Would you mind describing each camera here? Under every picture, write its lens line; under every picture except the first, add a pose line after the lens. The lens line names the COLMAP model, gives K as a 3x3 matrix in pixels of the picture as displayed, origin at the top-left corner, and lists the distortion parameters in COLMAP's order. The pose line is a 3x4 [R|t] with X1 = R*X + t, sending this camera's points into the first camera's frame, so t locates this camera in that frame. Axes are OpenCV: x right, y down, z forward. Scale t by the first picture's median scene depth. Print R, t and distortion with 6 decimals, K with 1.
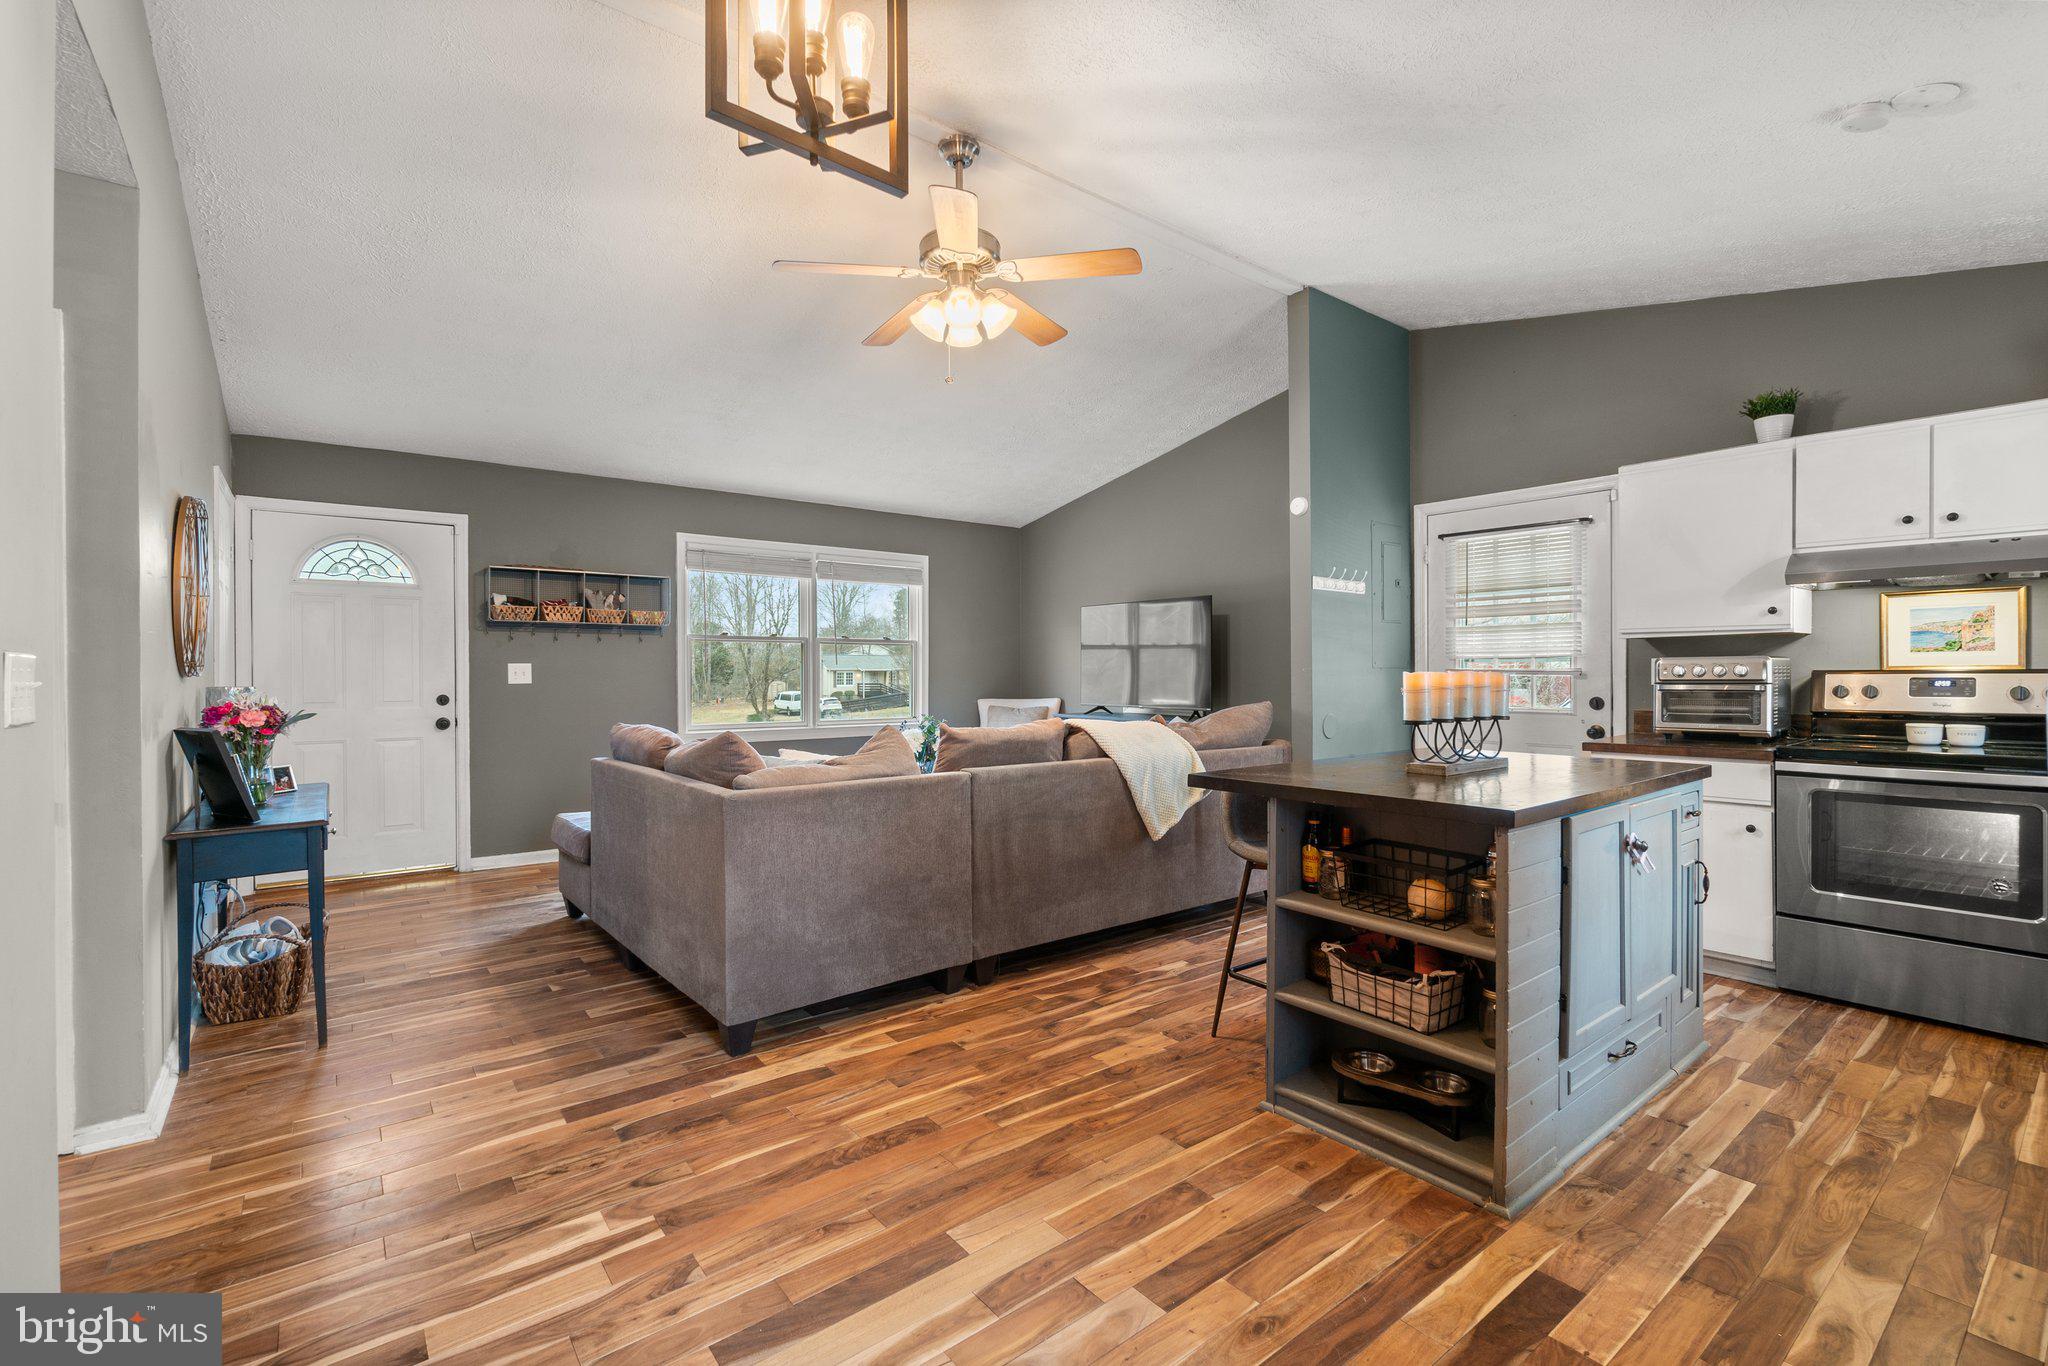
lens RADIAL K [[898.7, 0, 1024.1], [0, 898.7, 678.6], [0, 0, 1]] dist [-0.006088, 0.000418]
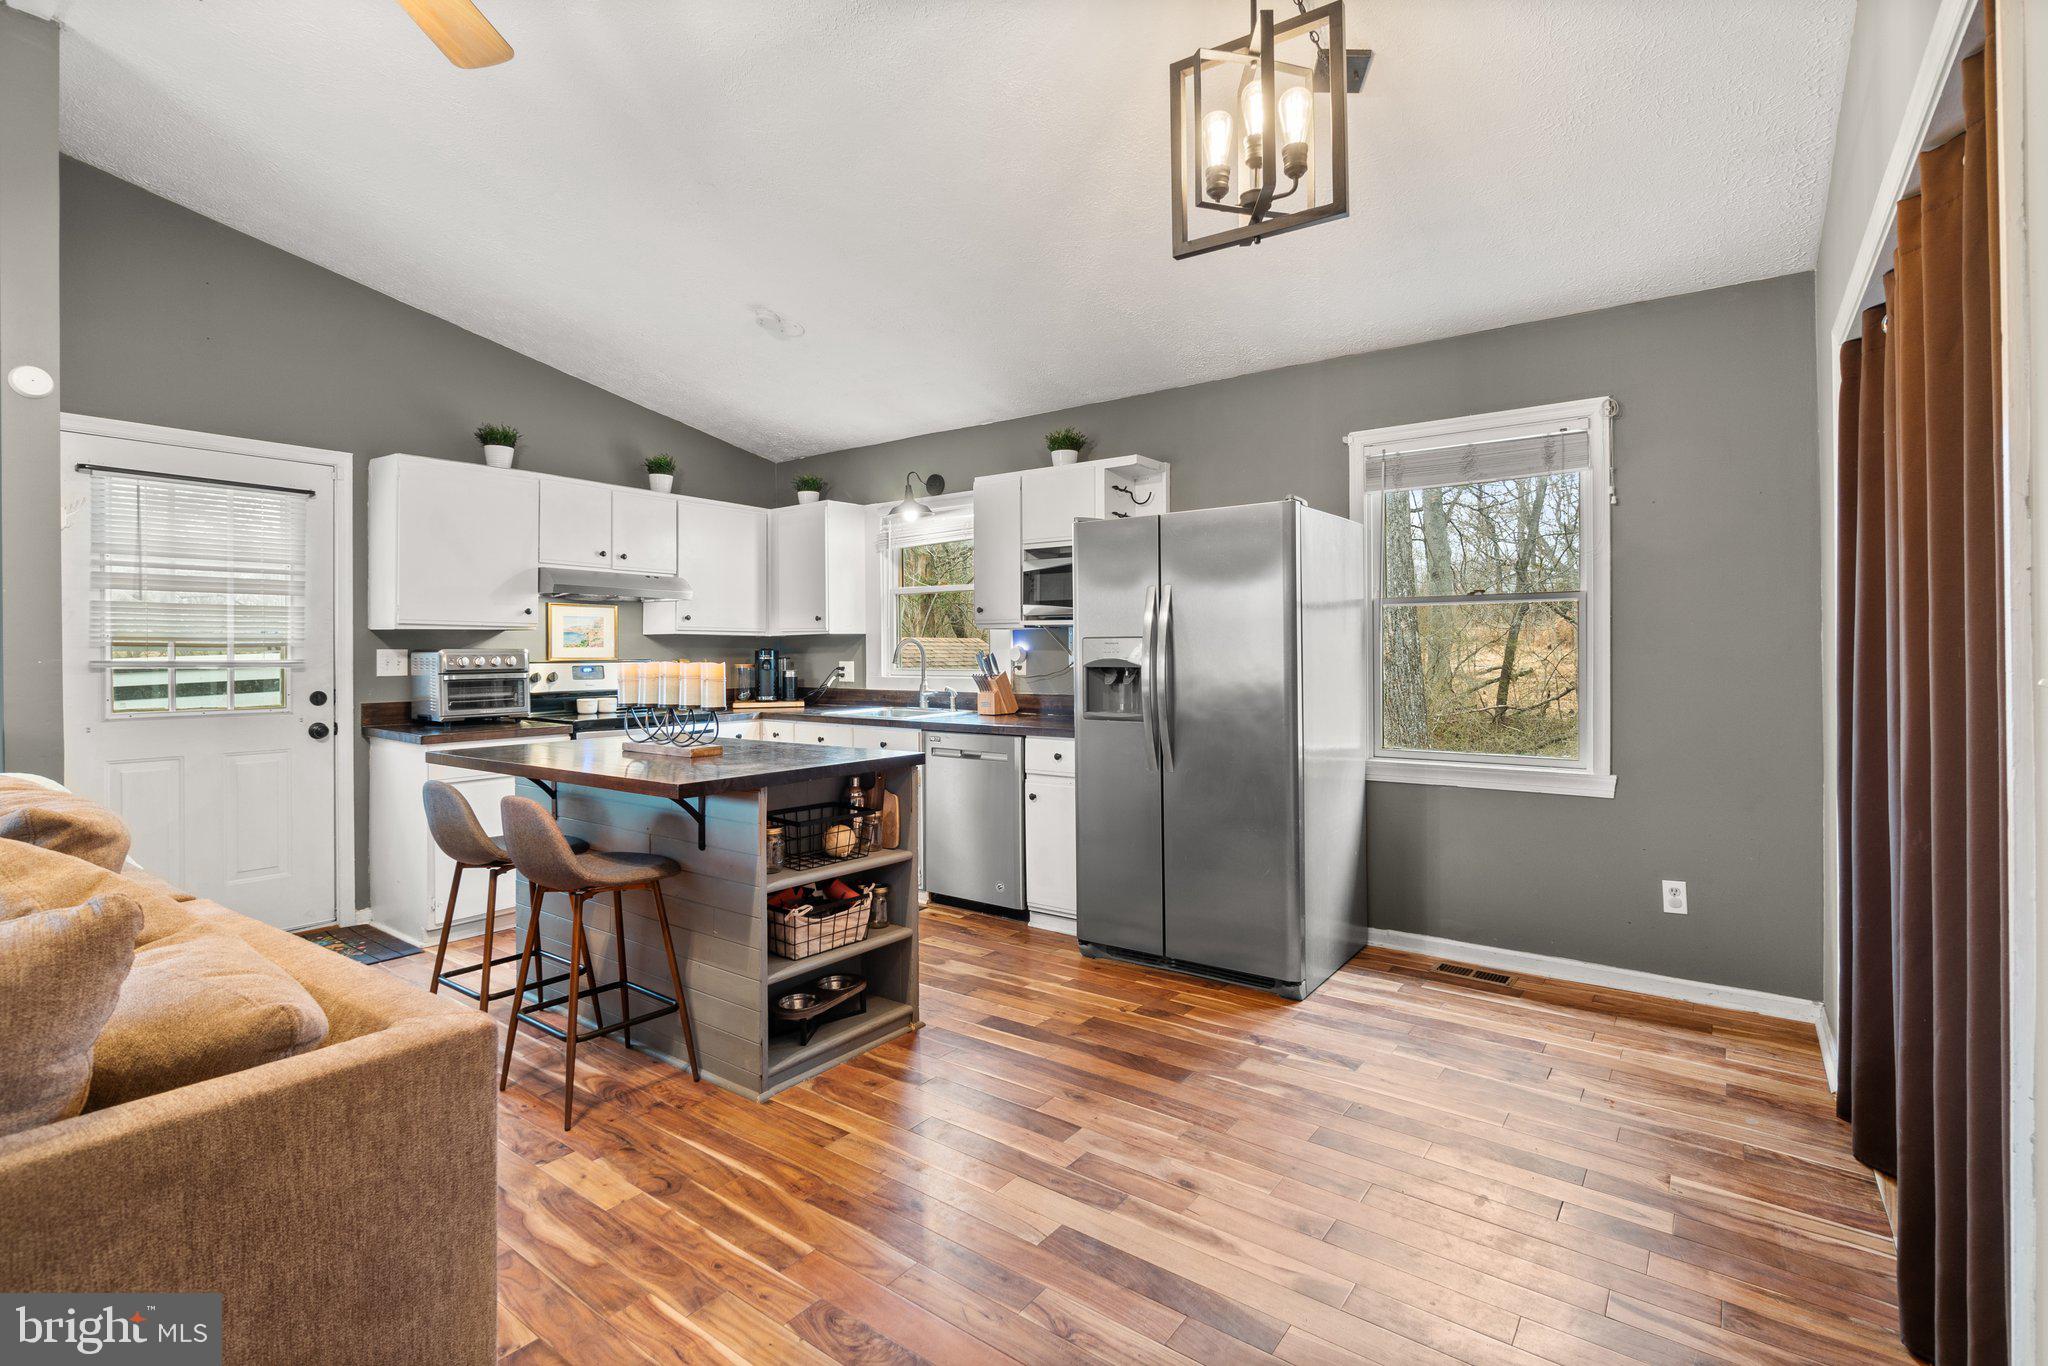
lens RADIAL K [[958.8, 0, 1020.5], [0, 958.8, 652.8], [0, 0, 1]] dist [-0.004953, 0.001693]
pose [[-0.261132, 0.005080, 0.965290, -0.625760], [0.010780, 0.999939, -0.002346, -0.010753], [-0.965243, 0.009793, -0.261171, 0.741298]]
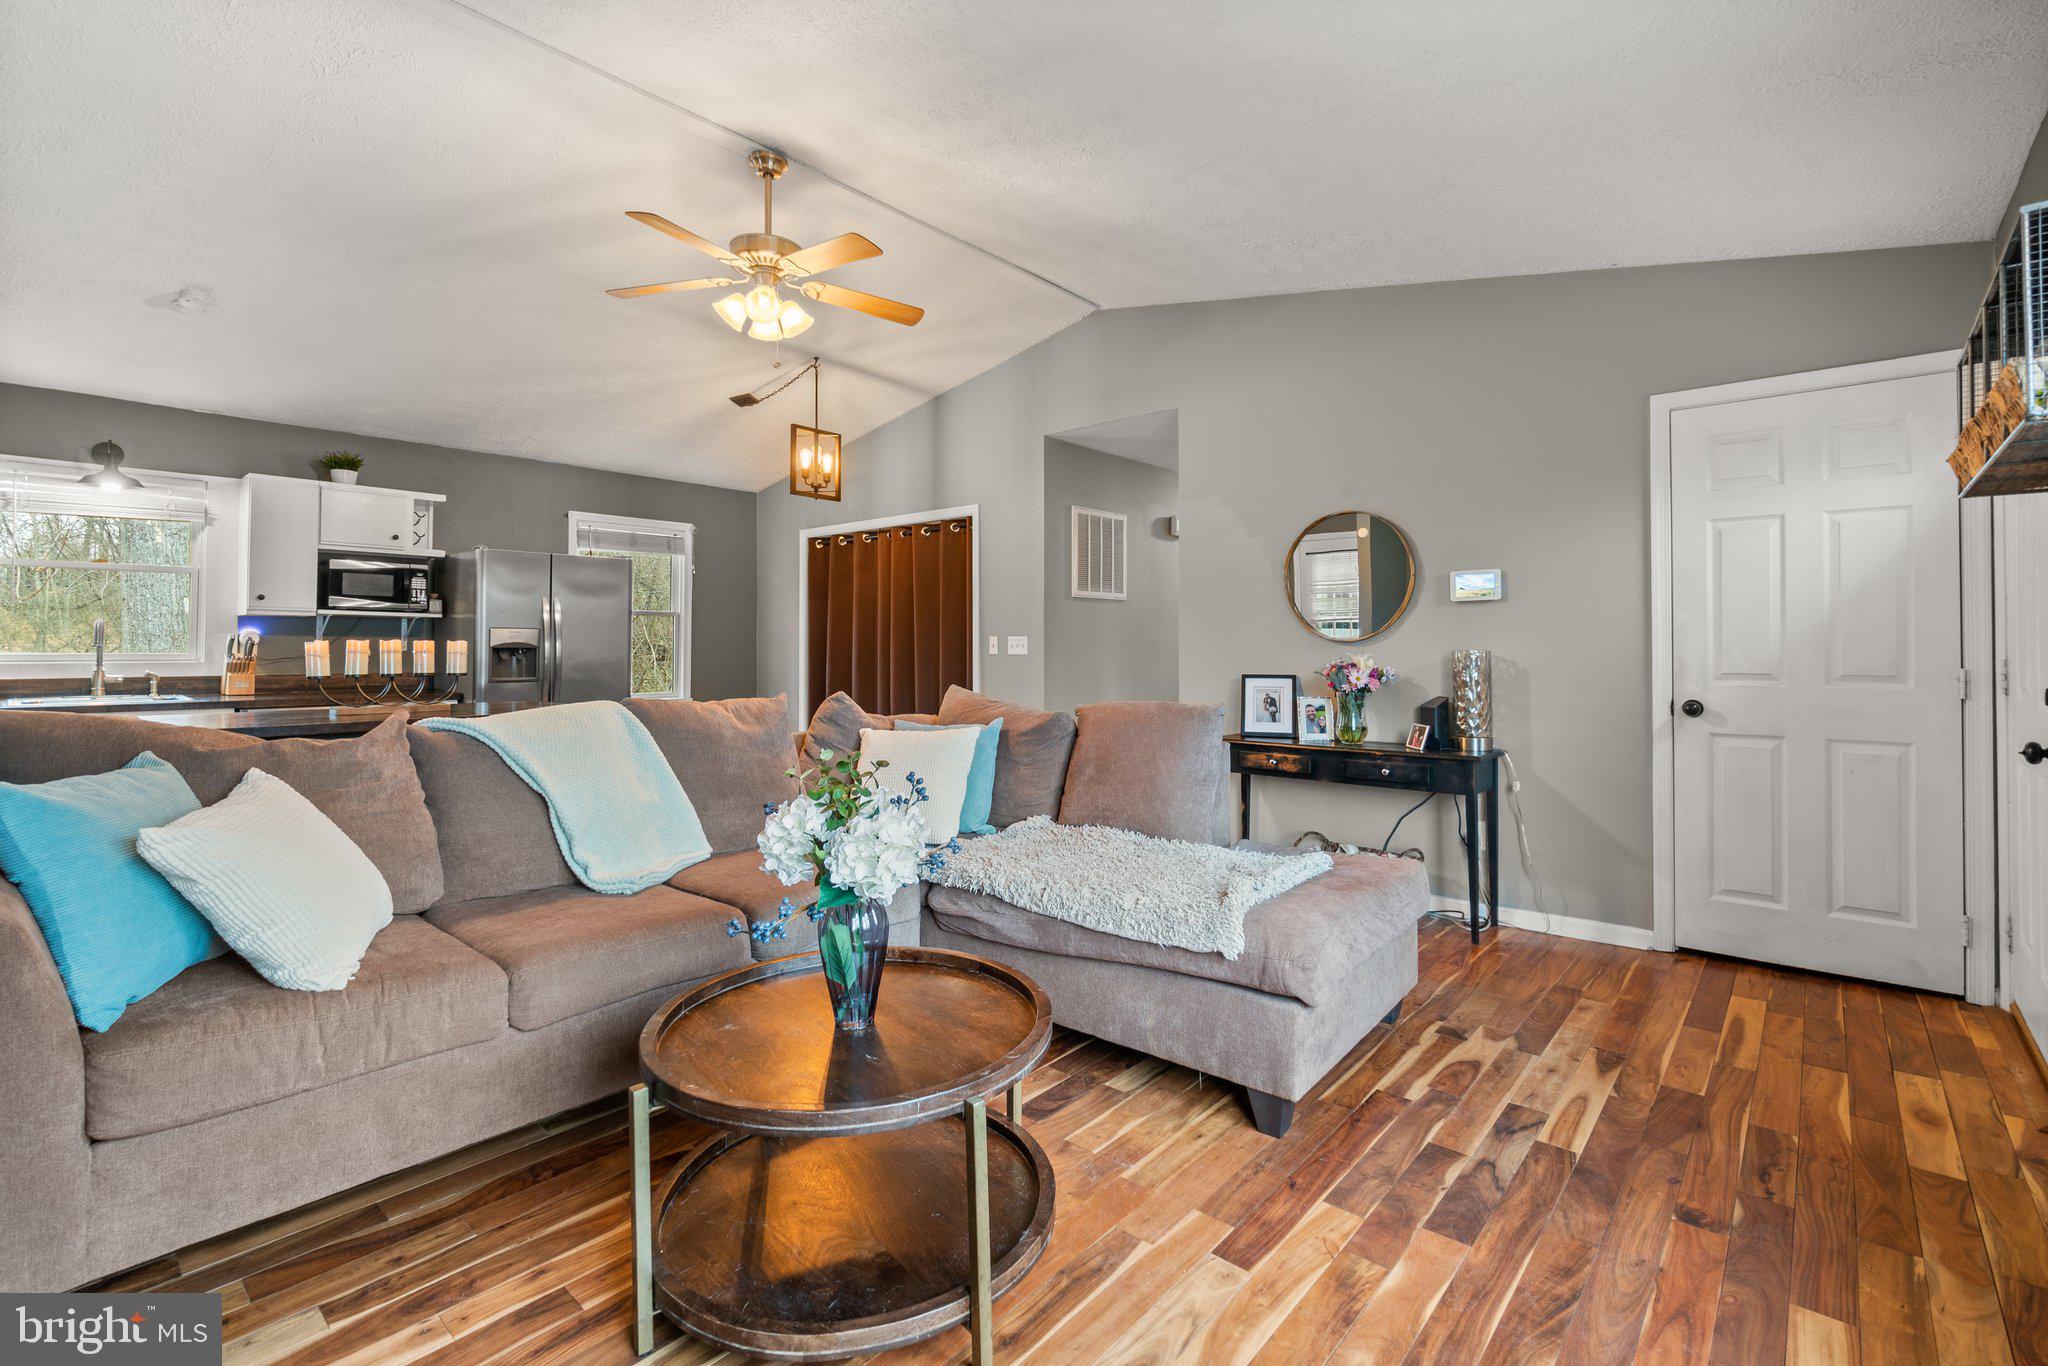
lens RADIAL K [[898.7, 0, 1036.7], [0, 898.7, 634.5], [0, 0, 1]] dist [-0.006088, 0.000418]
pose [[-0.982029, -0.000891, -0.188728, -0.190437], [0.000675, 0.999966, -0.008231, -0.005138], [0.188729, -0.008211, -0.981995, 2.093649]]
